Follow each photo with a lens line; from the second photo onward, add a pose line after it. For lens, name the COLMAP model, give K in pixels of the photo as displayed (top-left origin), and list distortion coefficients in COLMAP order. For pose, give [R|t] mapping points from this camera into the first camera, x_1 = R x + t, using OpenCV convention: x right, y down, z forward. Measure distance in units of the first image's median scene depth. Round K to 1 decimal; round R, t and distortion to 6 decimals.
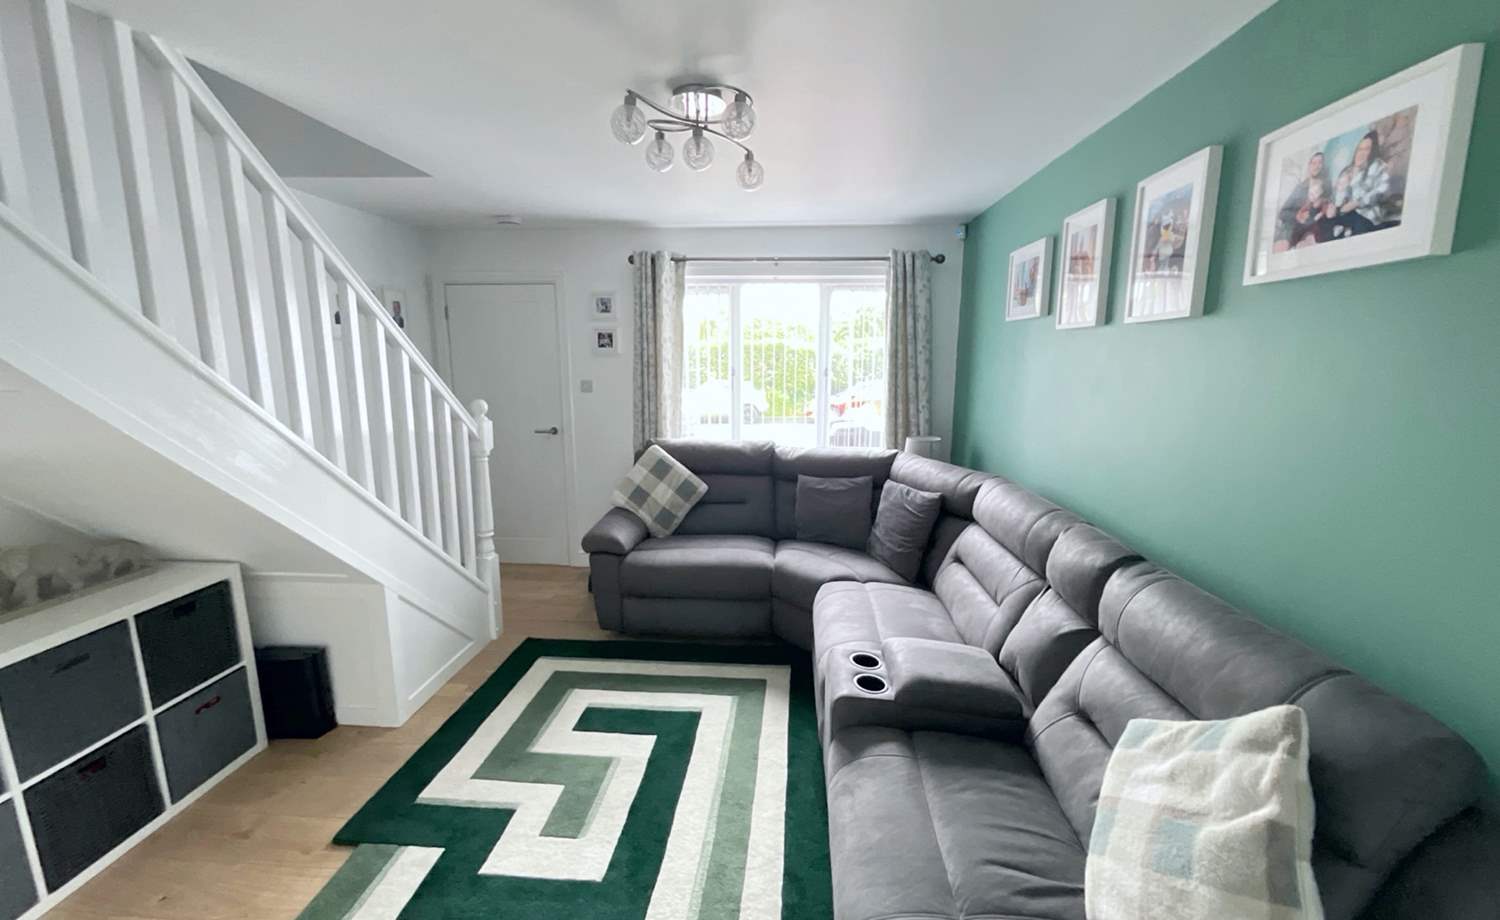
lens RADIAL K [[611.2, 0, 750.0], [0, 611.2, 460.0], [0, 0, 1]] dist [0.000428, 0.001056]
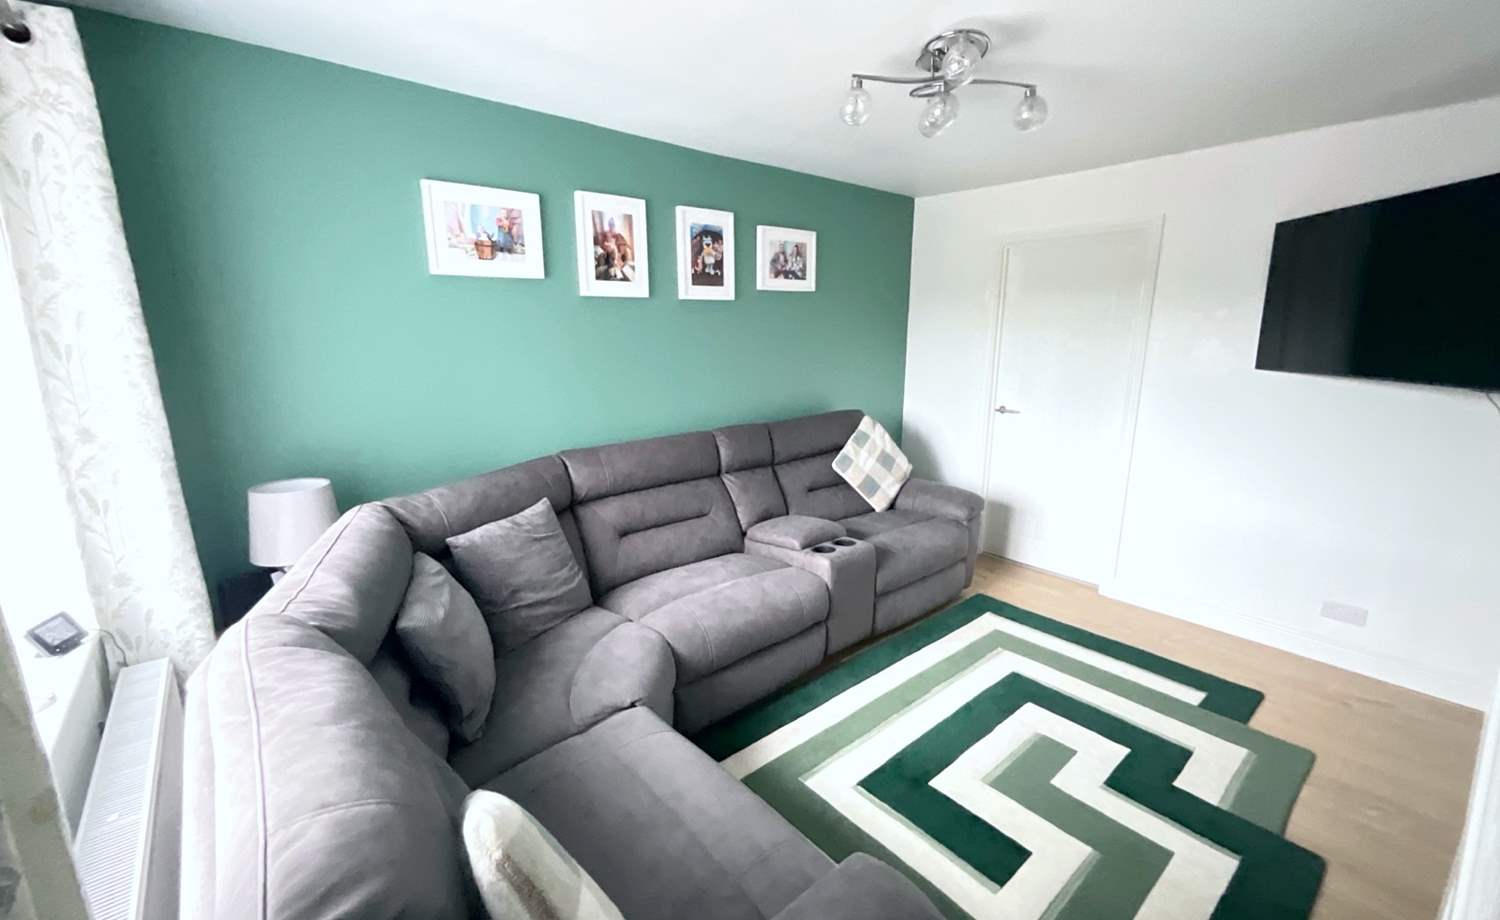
lens RADIAL K [[611.2, 0, 750.0], [0, 611.2, 460.0], [0, 0, 1]] dist [0.000428, 0.001056]
pose [[-0.705653, -0.156893, 0.690969, -0.373005], [0.118969, 0.935098, 0.333823, -0.203460], [-0.698499, 0.317767, -0.641189, 1.200485]]
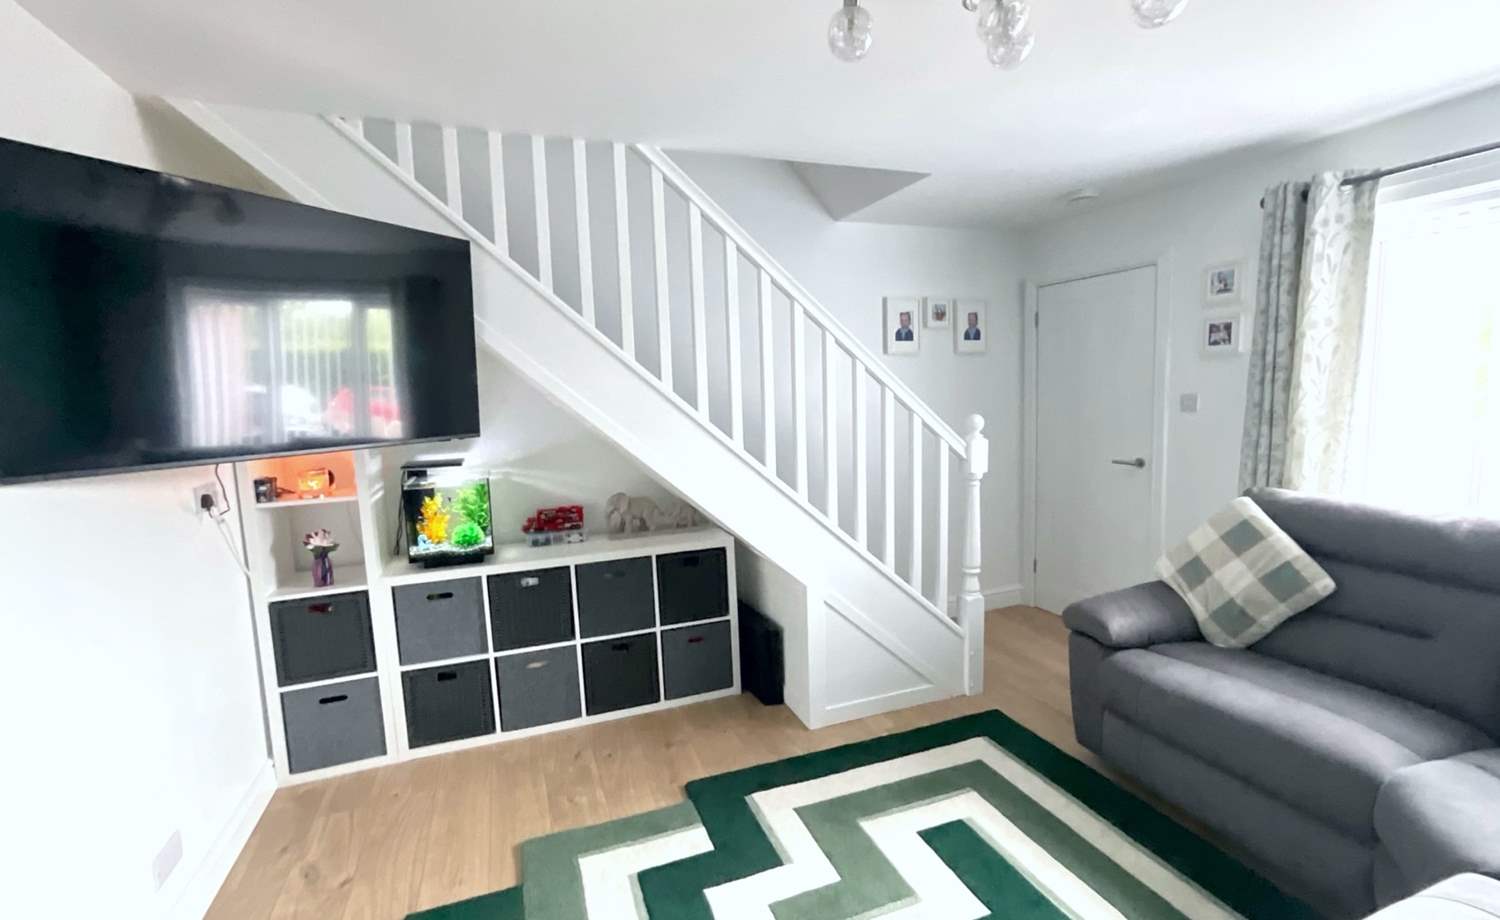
lens RADIAL K [[659.1, 0, 750.0], [0, 659.1, 460.0], [0, 0, 1]] dist [0.002103, 0.000355]
pose [[0.423058, 0.081843, -0.902399, 0.266571], [-0.124965, 0.991666, 0.031354, -0.023237], [0.897444, 0.099504, 0.429759, 0.312042]]
